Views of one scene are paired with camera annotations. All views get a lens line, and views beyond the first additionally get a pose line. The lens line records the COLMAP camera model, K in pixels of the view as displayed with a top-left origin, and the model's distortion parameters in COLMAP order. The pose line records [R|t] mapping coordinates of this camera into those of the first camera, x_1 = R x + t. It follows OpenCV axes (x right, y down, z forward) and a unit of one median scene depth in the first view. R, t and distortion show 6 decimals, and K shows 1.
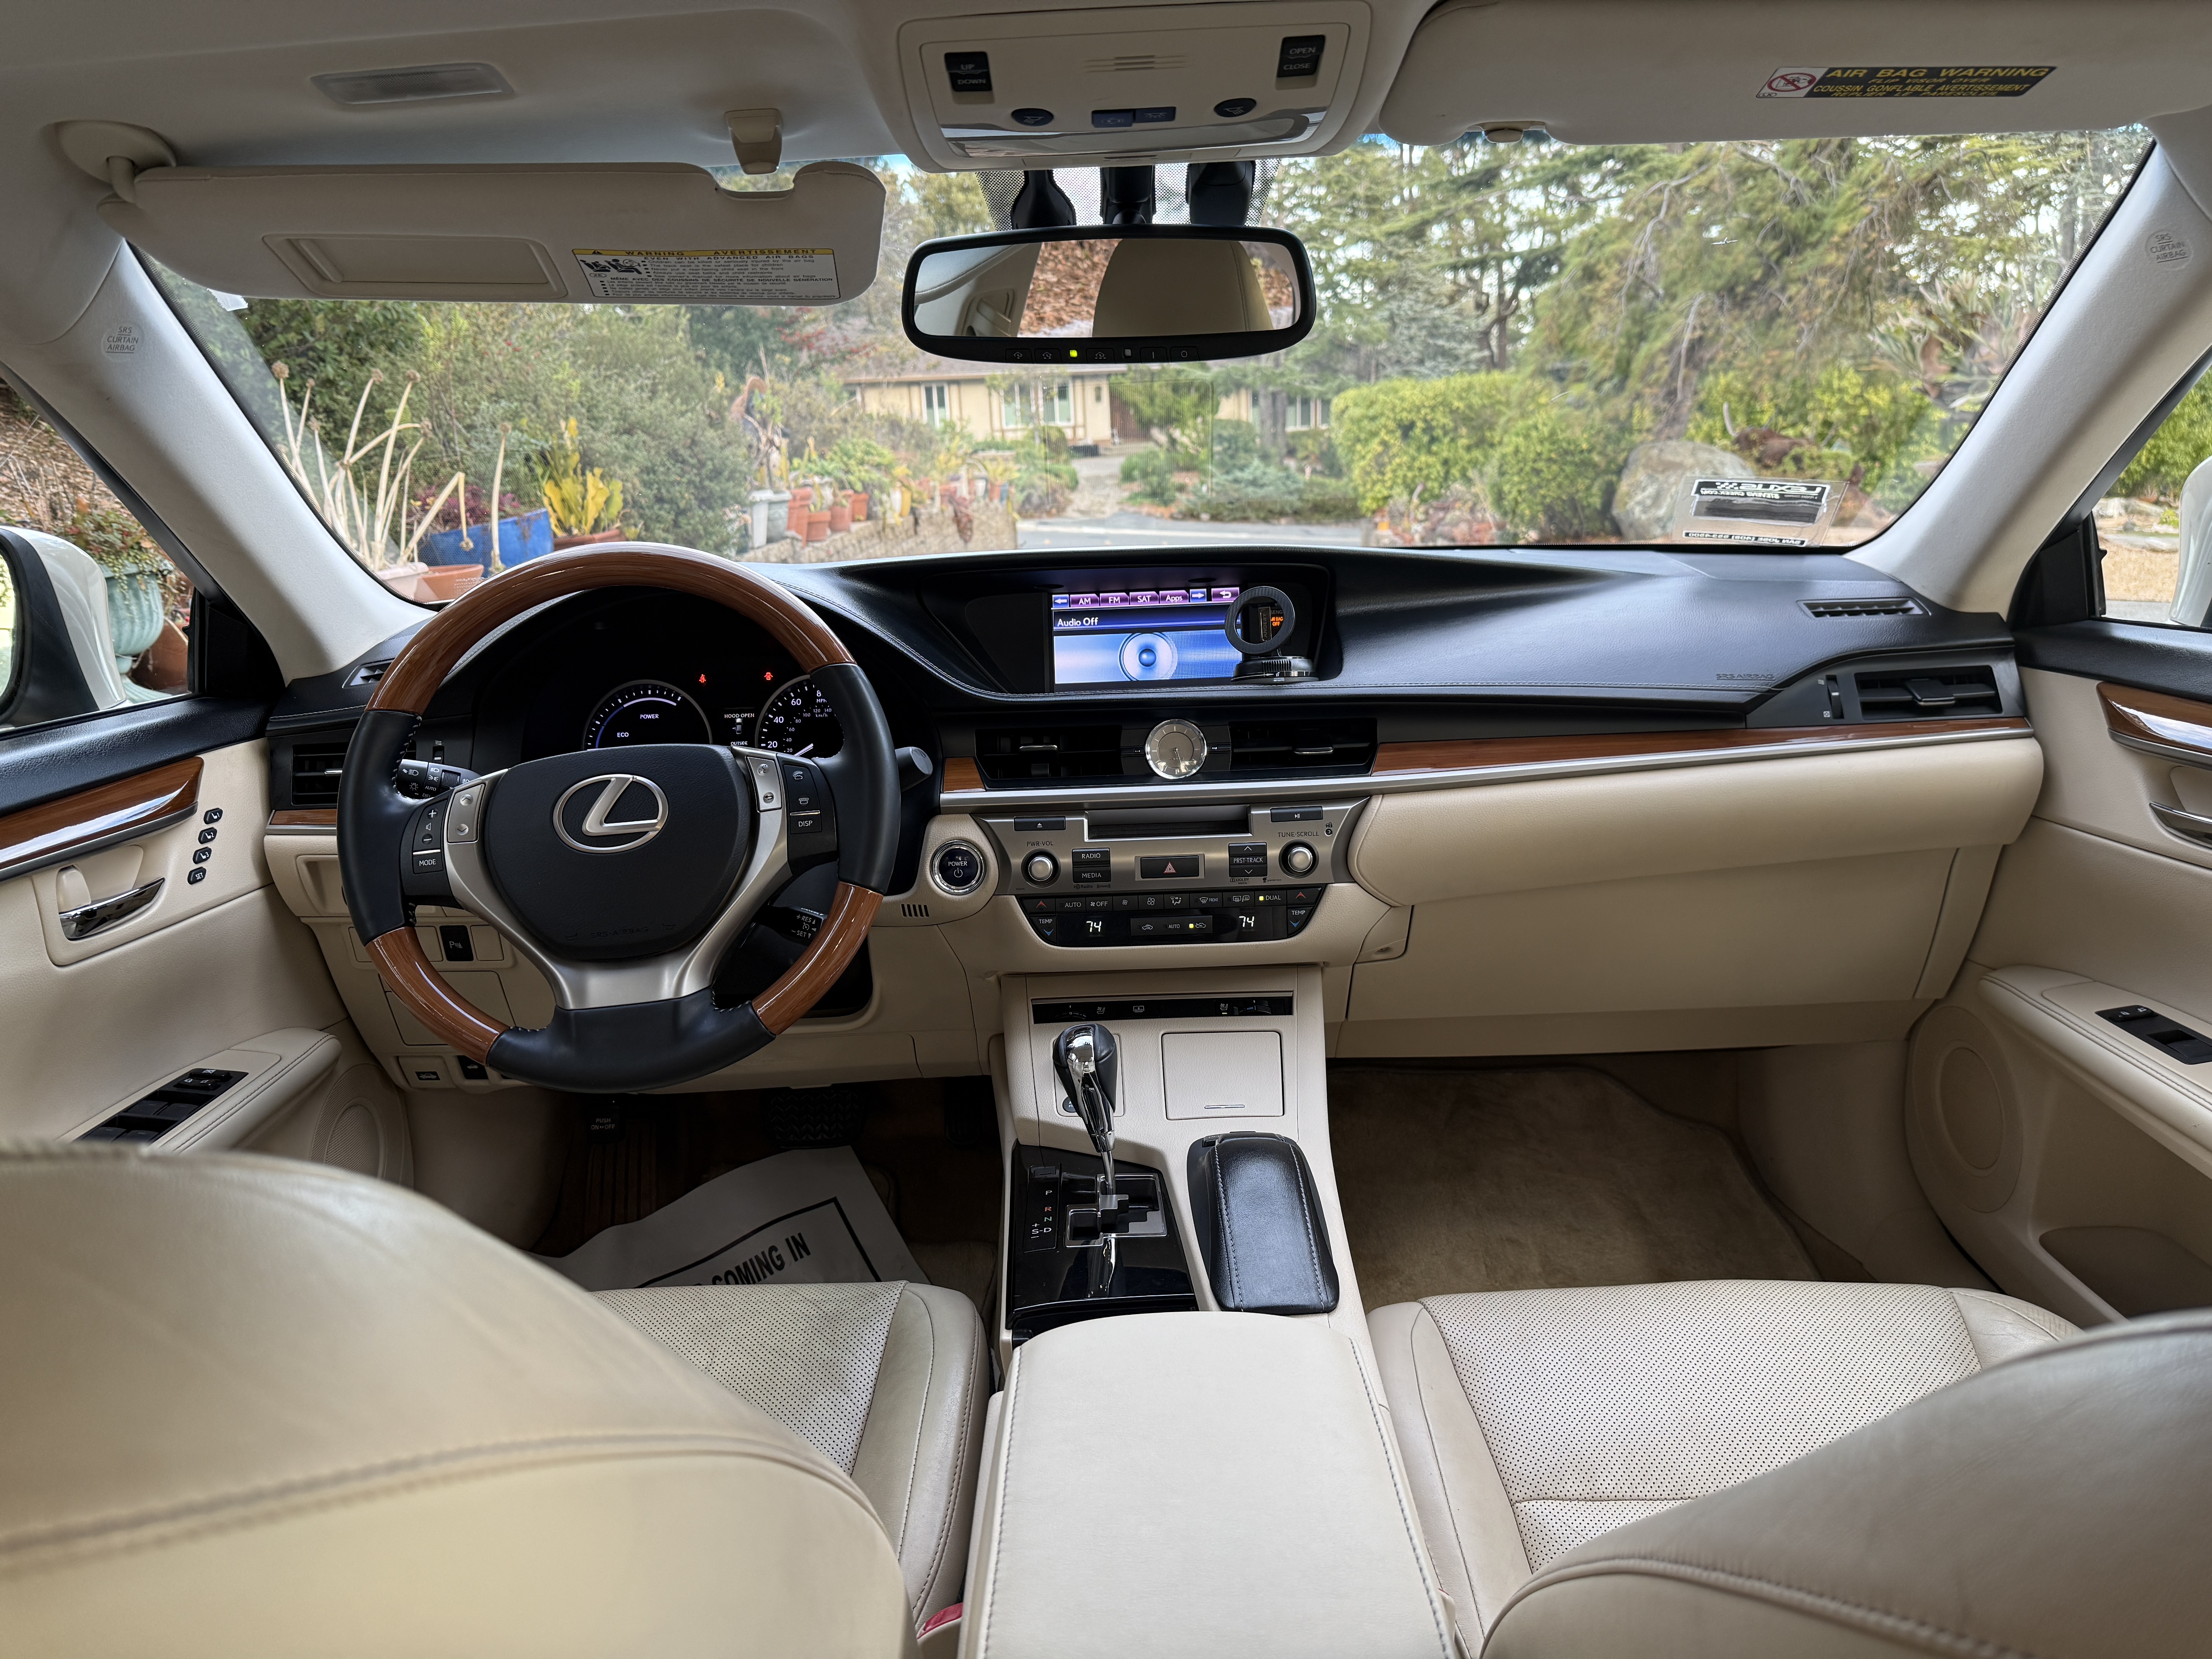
lens RADIAL K [[1523.1, 0, 1106.0], [0, 1523.1, 829.5], [0, 0, 1]] dist [0.008762, 0.000061]
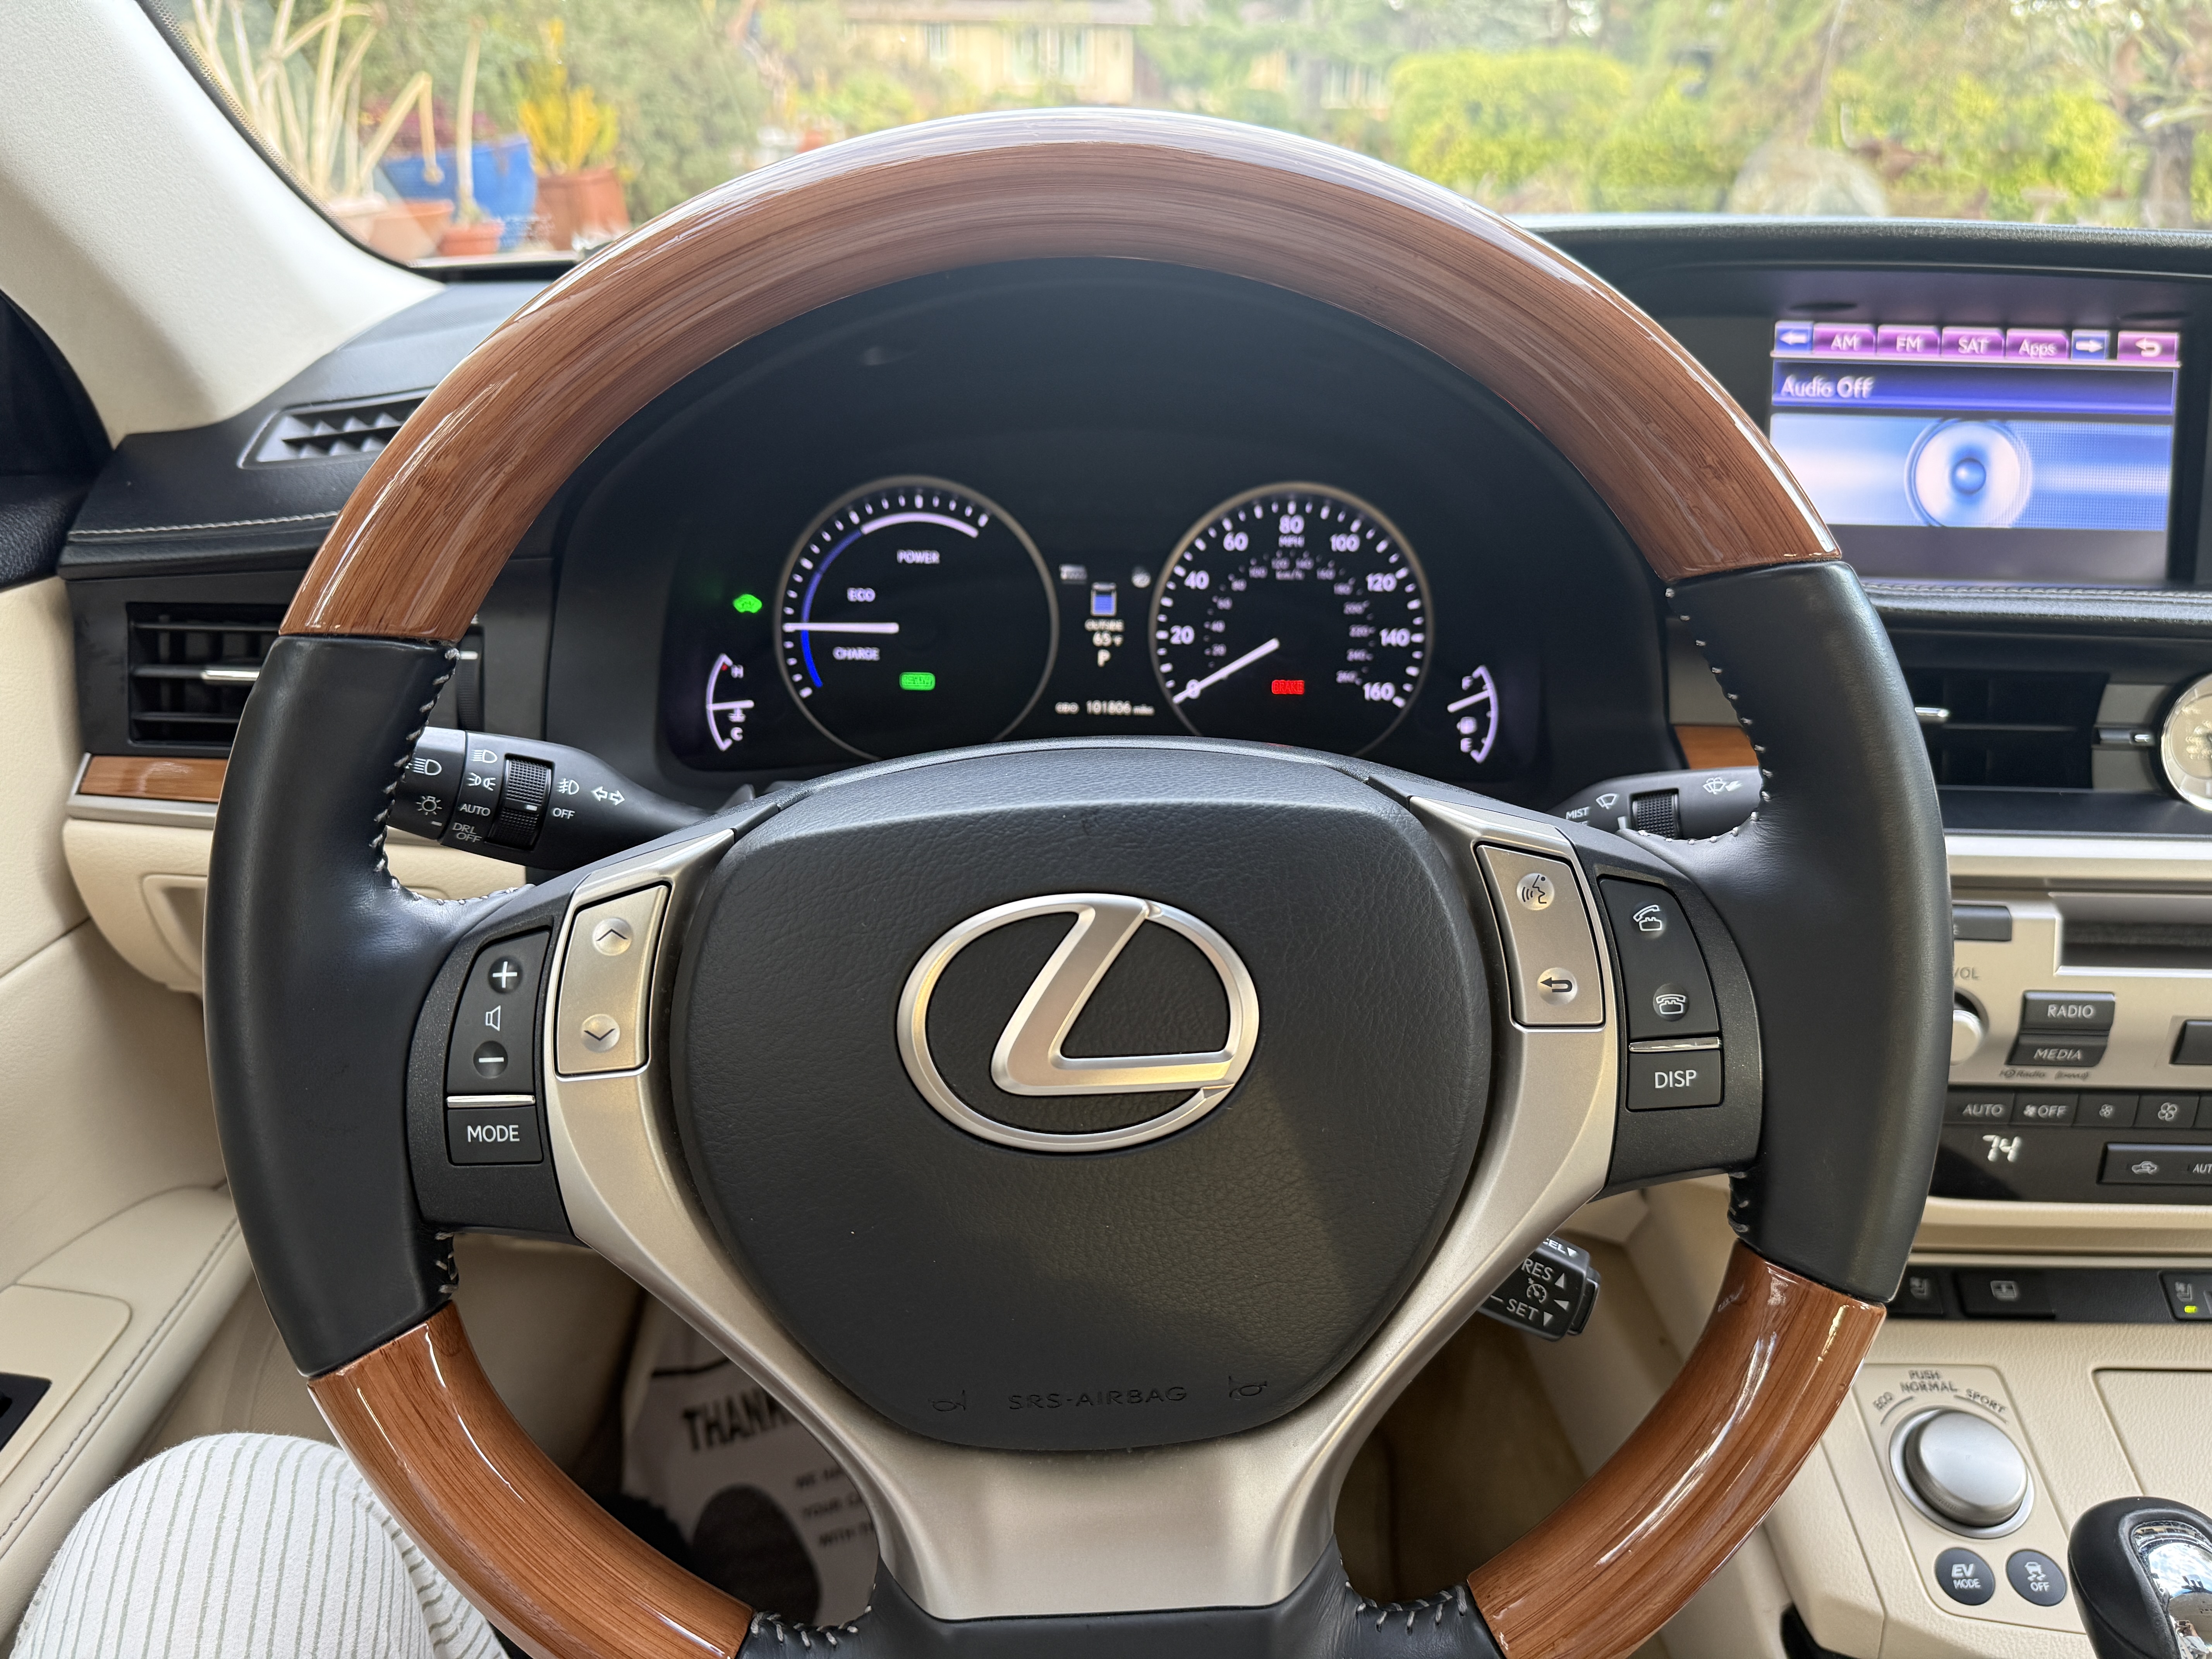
lens RADIAL K [[1582.1, 0, 1106.0], [0, 1582.1, 829.5], [0, 0, 1]] dist [-0.076786, 0.067015]
pose [[0.998296, 0.054975, 0.019576, -0.060041], [-0.057635, 0.981398, 0.183127, -0.019741], [-0.009145, -0.183943, 0.982894, 0.129620]]
